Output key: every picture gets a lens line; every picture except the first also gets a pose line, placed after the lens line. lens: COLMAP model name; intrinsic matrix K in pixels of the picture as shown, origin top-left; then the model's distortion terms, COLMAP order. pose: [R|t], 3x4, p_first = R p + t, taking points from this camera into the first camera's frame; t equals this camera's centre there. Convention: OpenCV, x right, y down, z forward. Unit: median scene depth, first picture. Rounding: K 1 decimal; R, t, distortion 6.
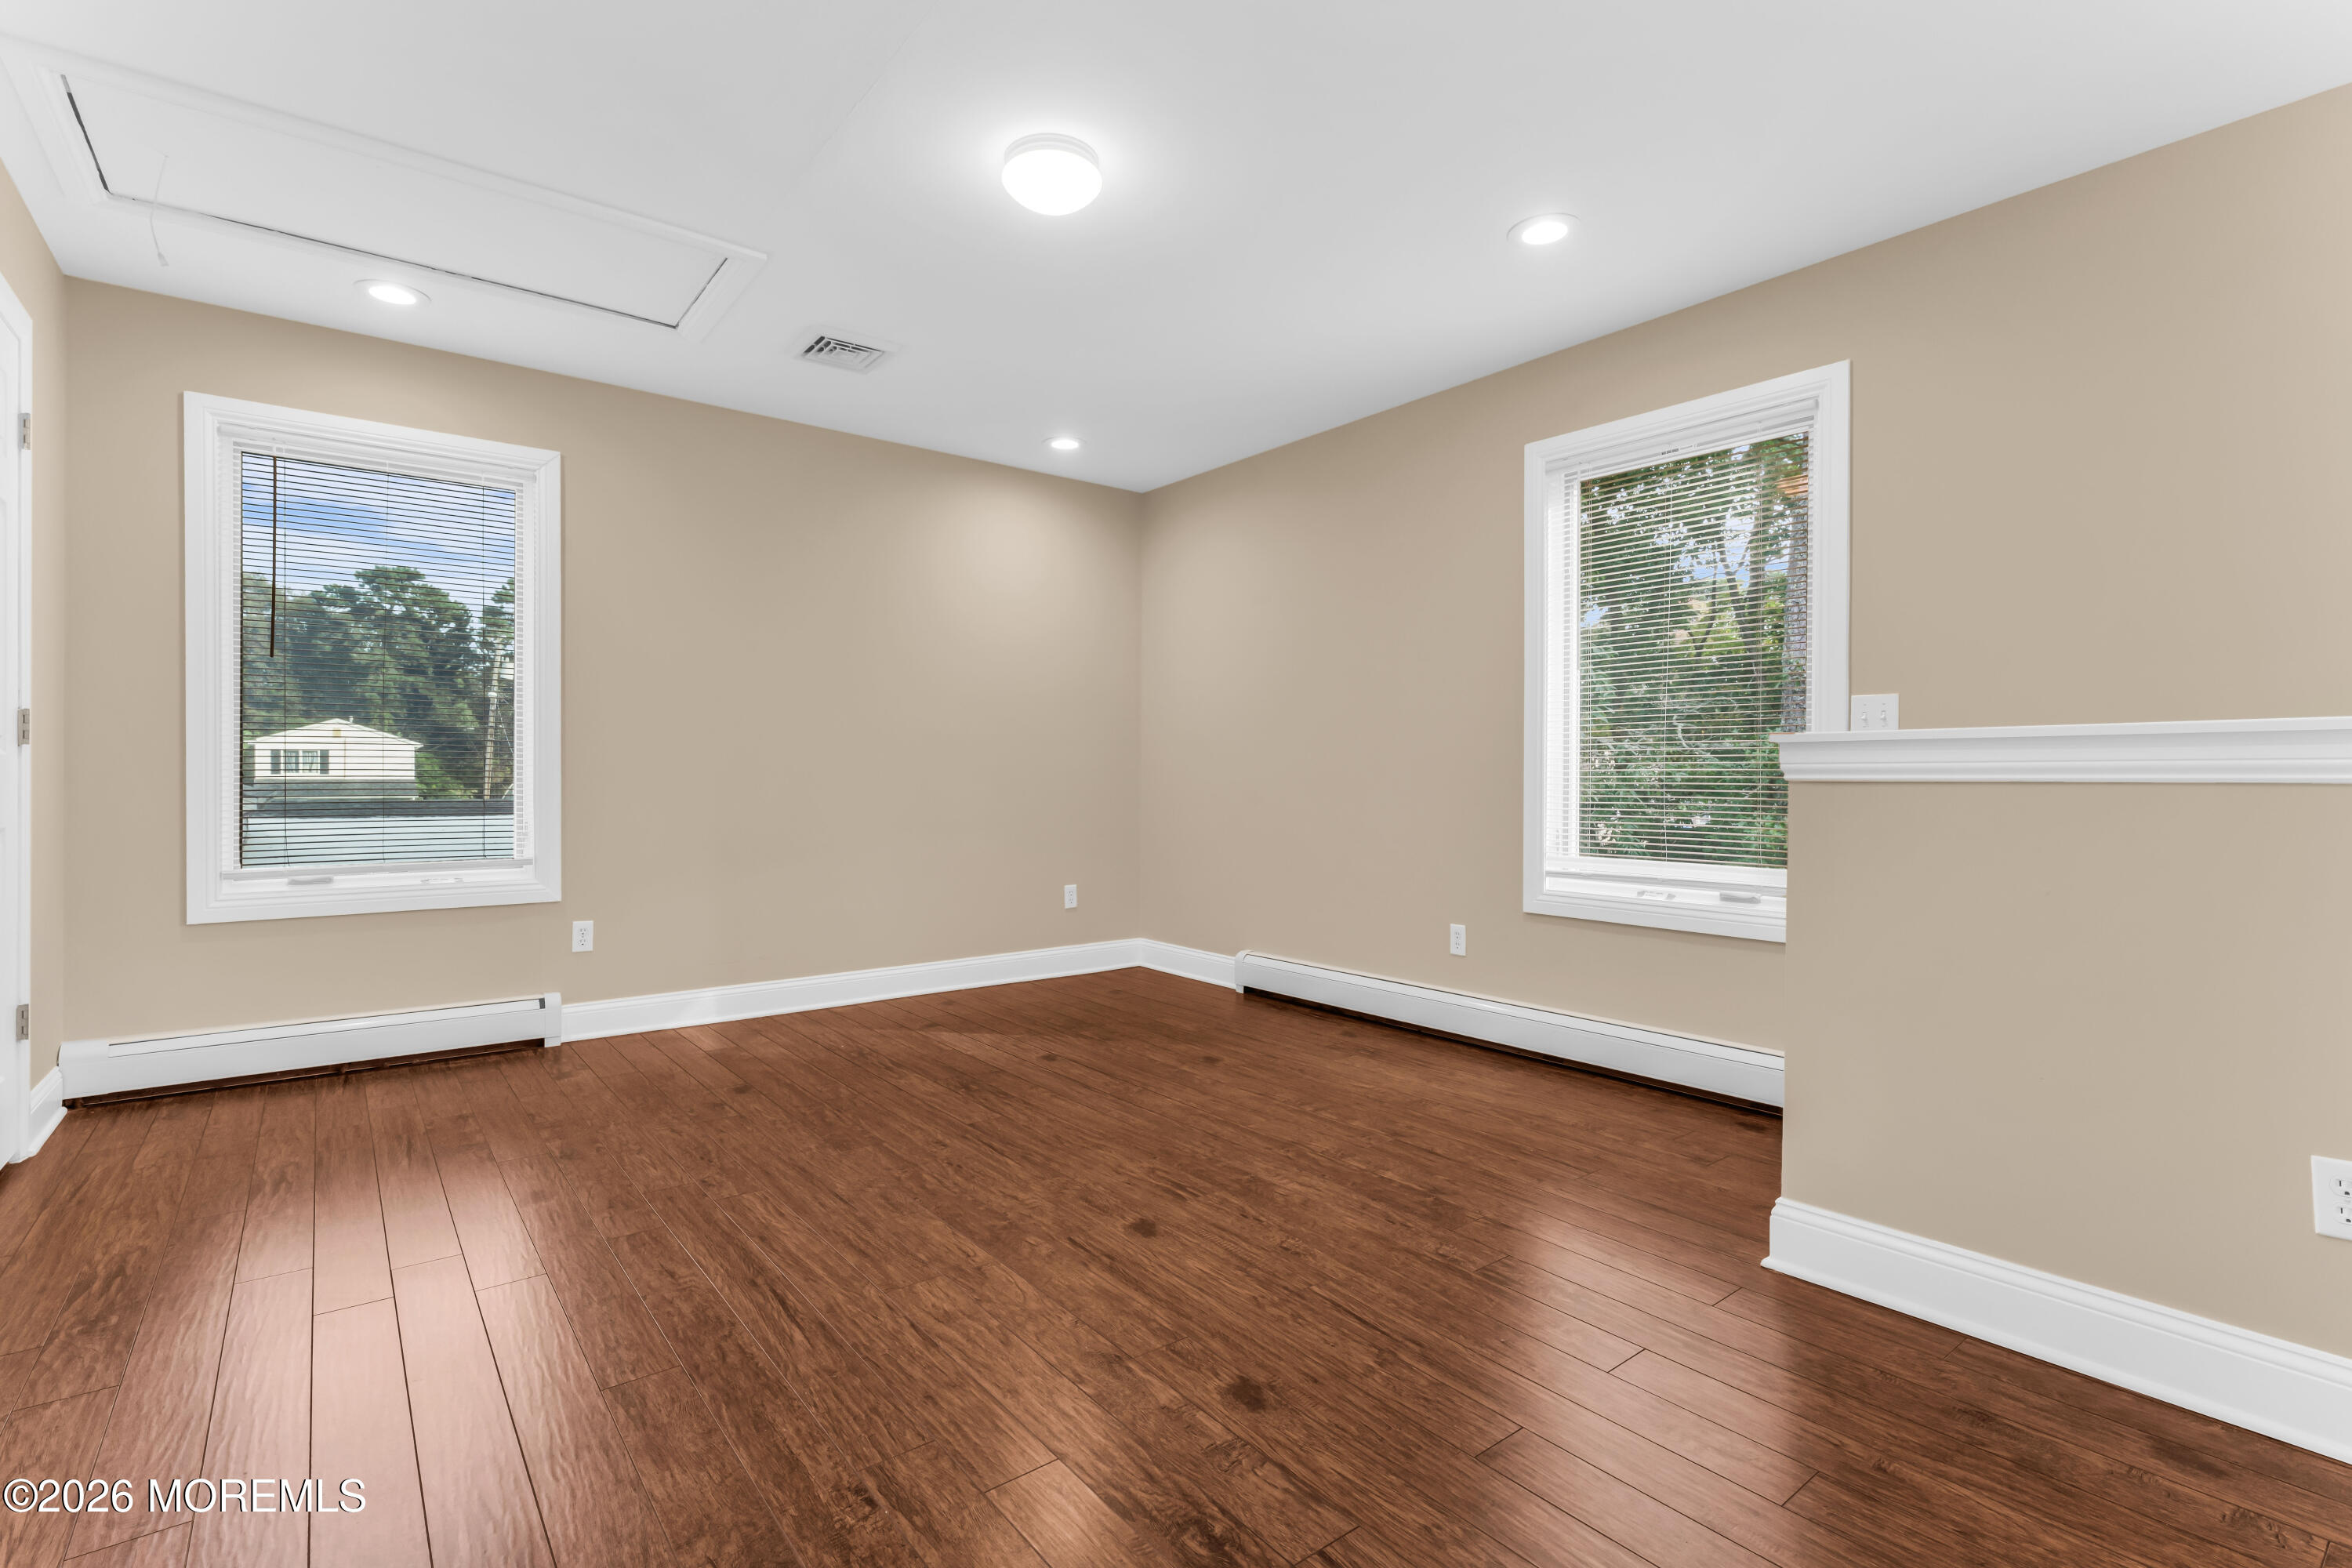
lens RADIAL K [[1093.9, 0, 1169.9], [0, 1093.9, 776.5], [0, 0, 1]] dist [-0.001601, -0.000107]
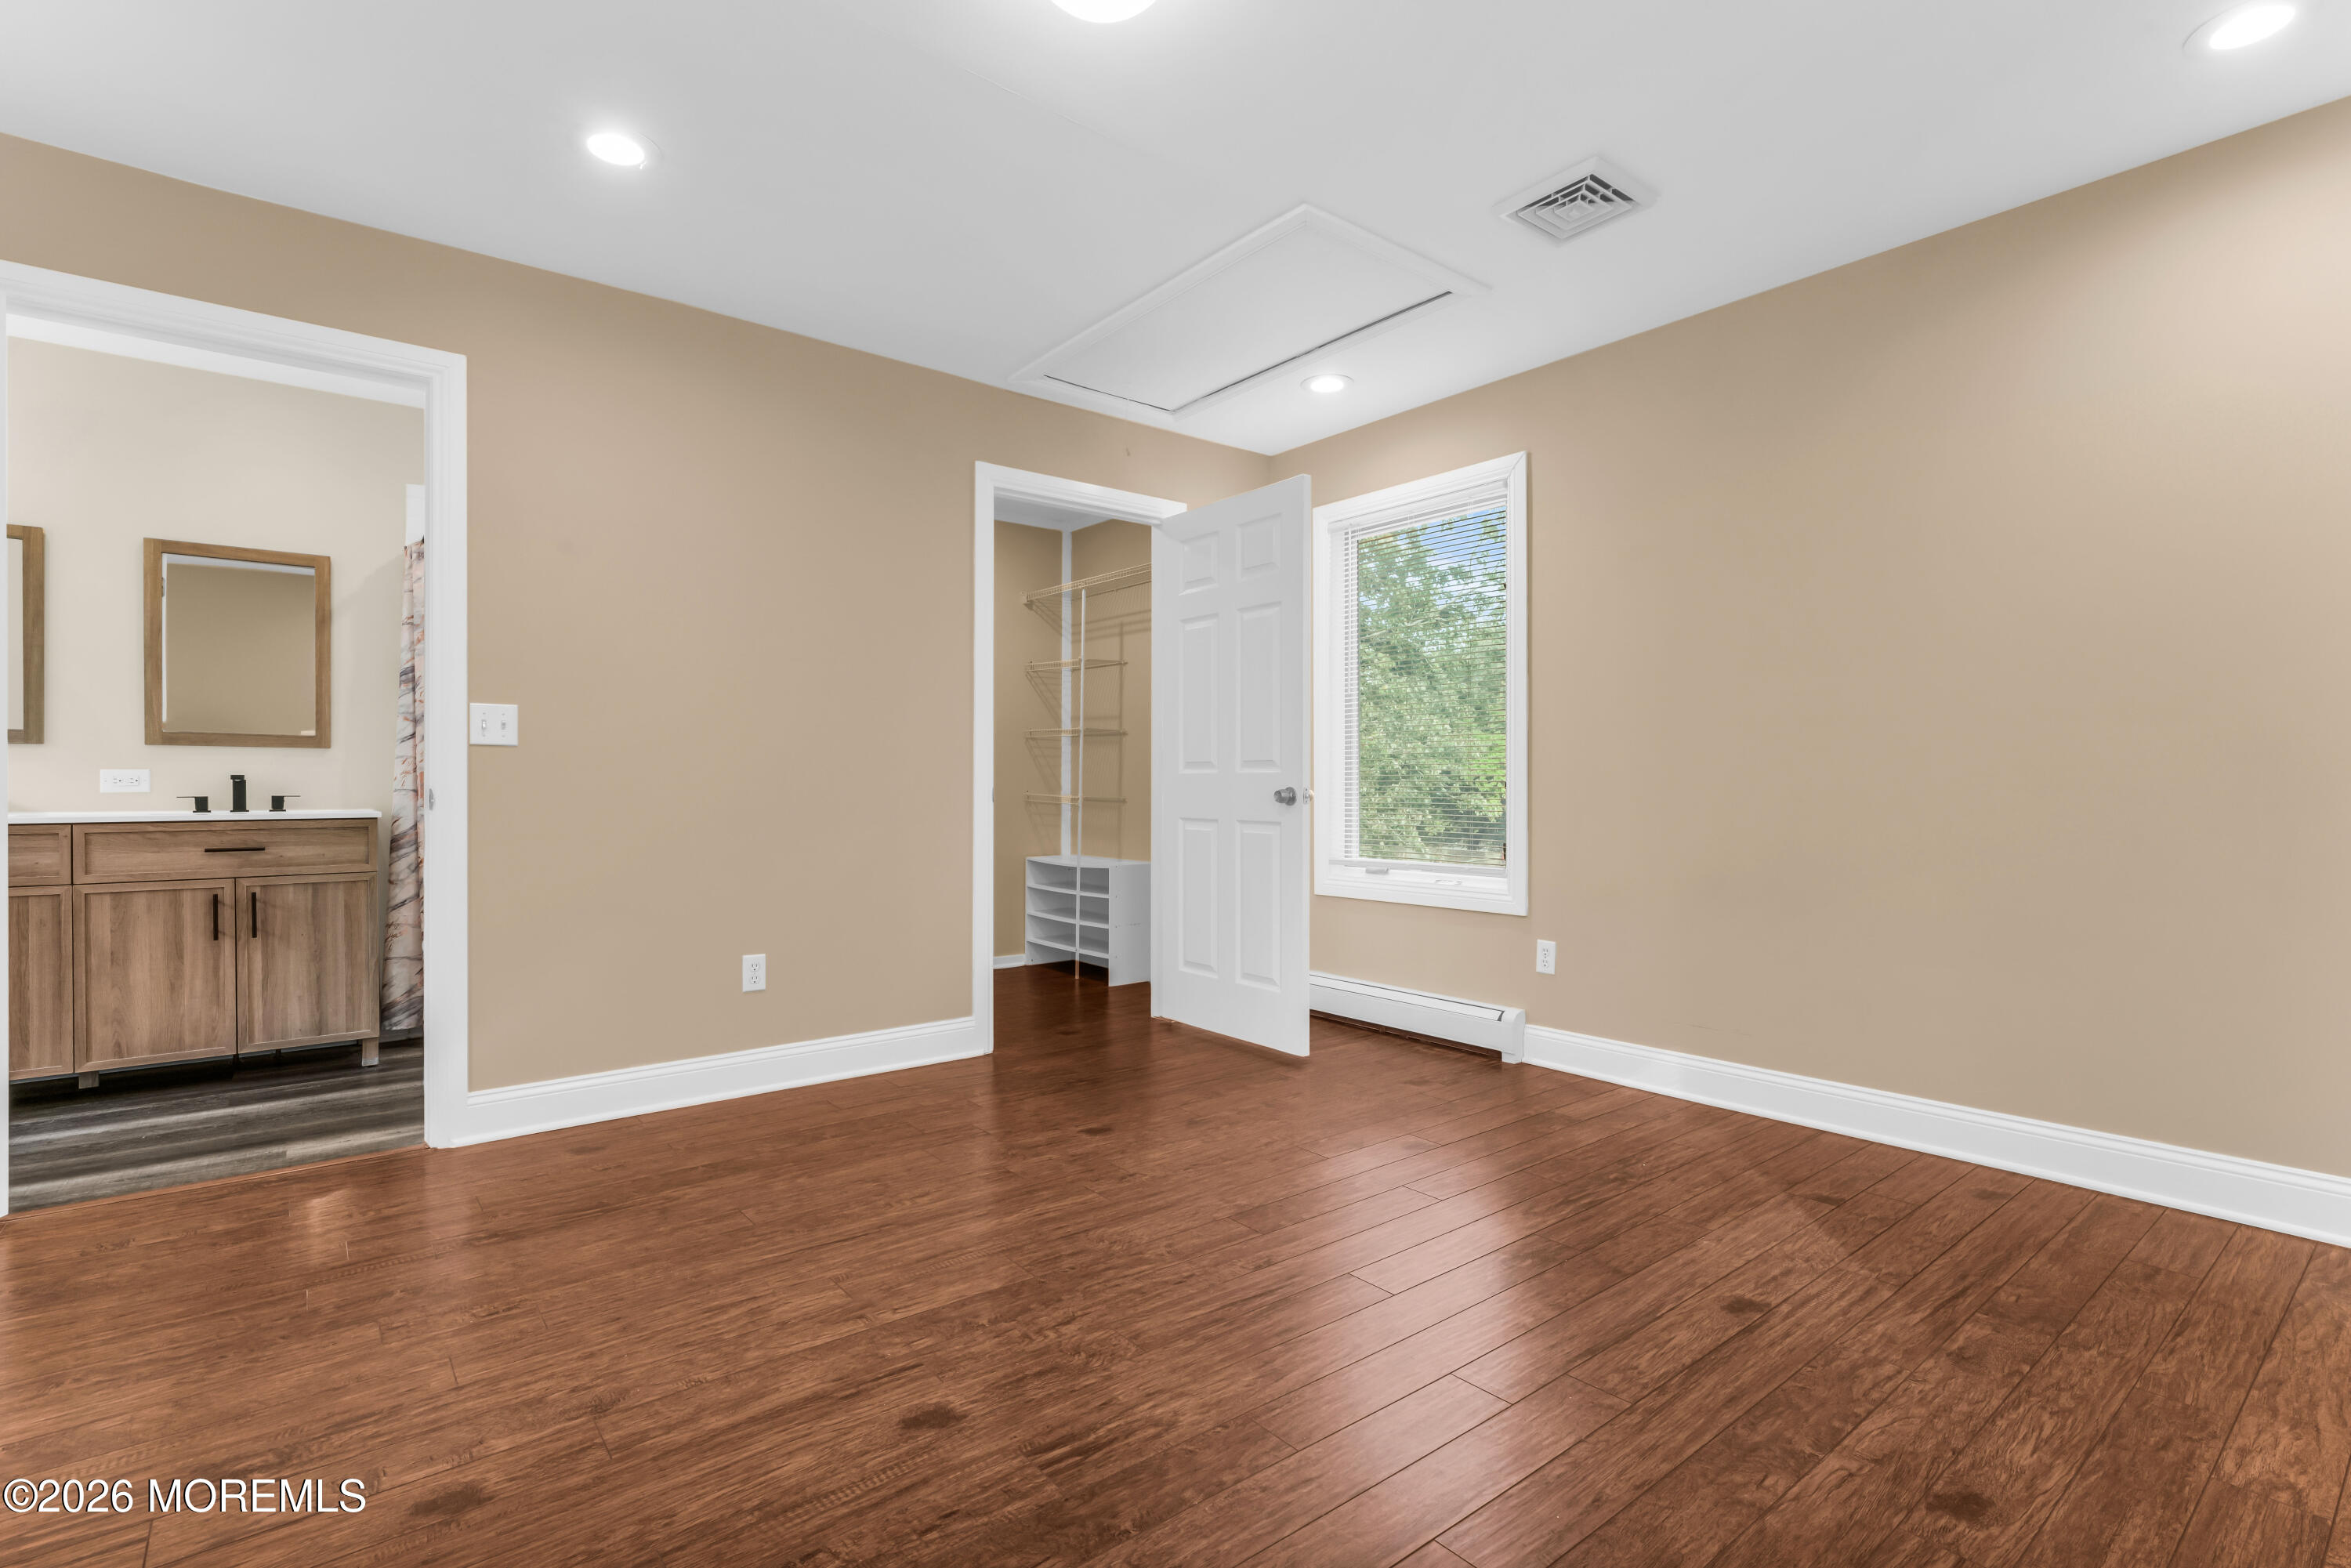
lens RADIAL K [[1093.4, 0, 1164.8], [0, 1093.4, 784.6], [0, 0, 1]] dist [-0.001601, -0.000107]
pose [[0.009308, -0.003490, -0.999951, 0.614879], [-0.001110, 0.999993, -0.003500, 0.002733], [0.999956, 0.001142, 0.009304, 1.020464]]
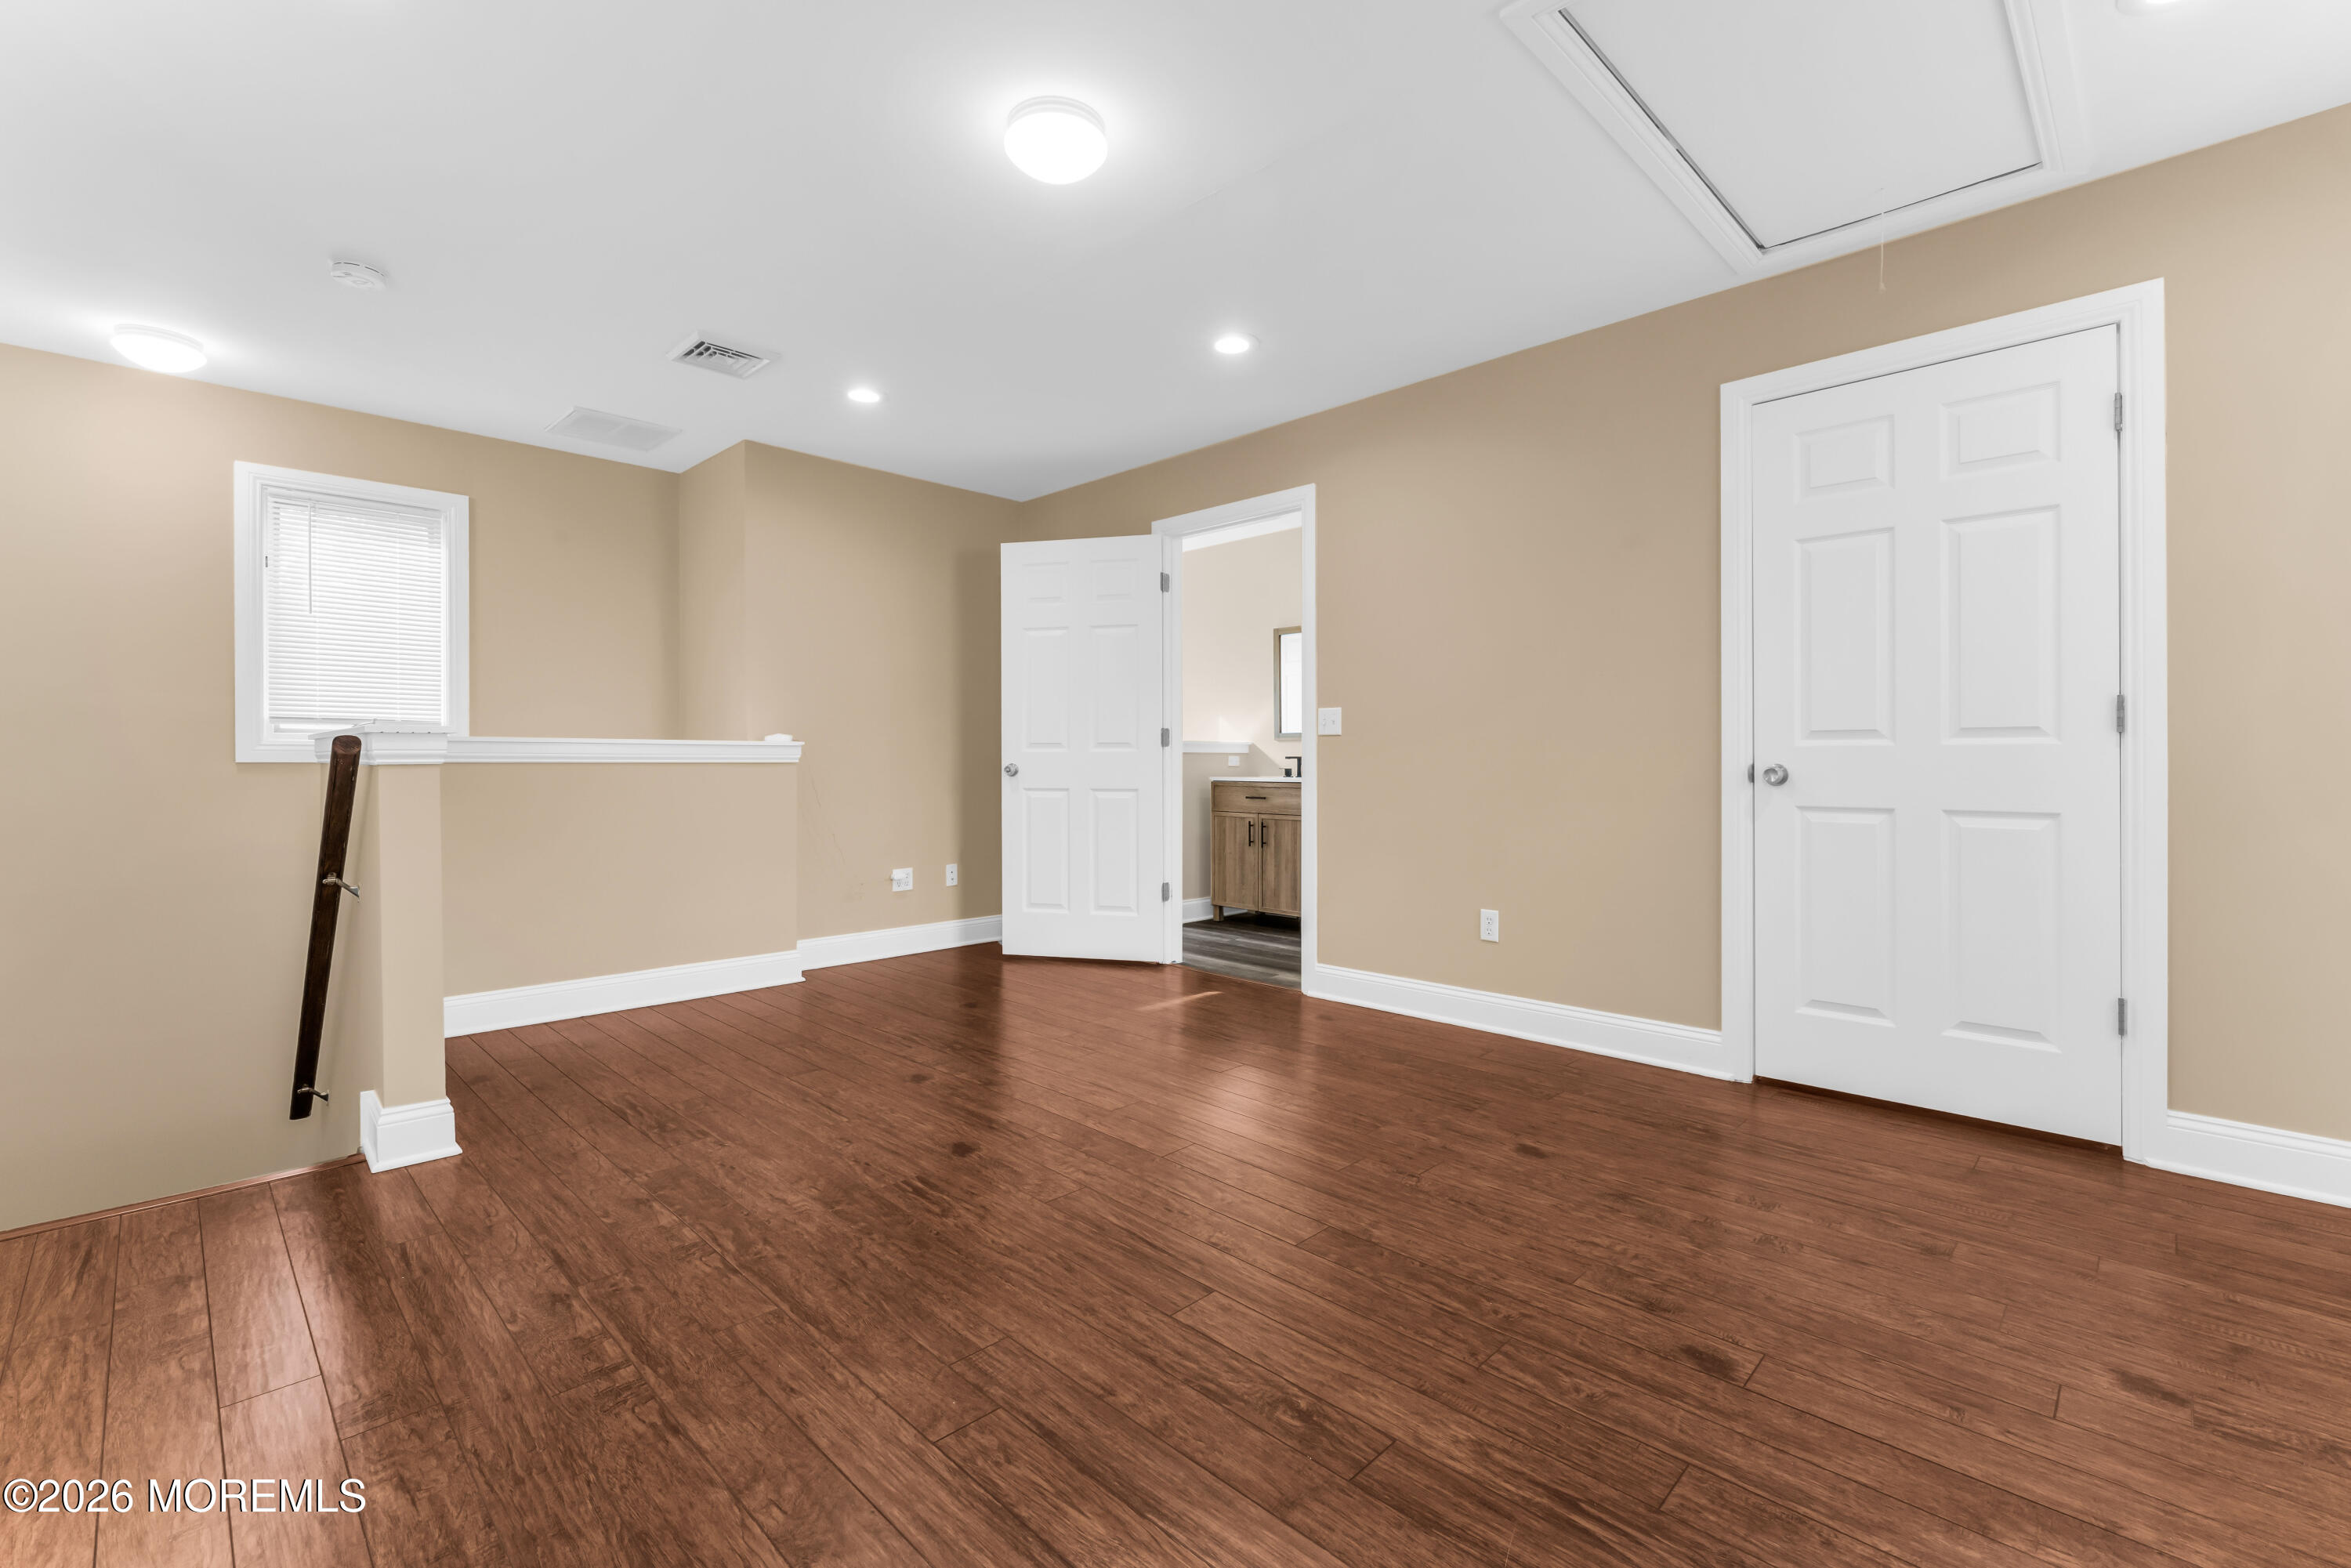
lens RADIAL K [[1008.6, 0, 1167.7], [0, 1008.6, 749.0], [0, 0, 1]] dist [-0.000088, -0.000212]
pose [[-0.992121, -0.003486, -0.125233, -0.093303], [-0.002074, 0.999933, -0.011404, -0.001575], [0.125264, -0.011055, -0.992062, 1.872274]]
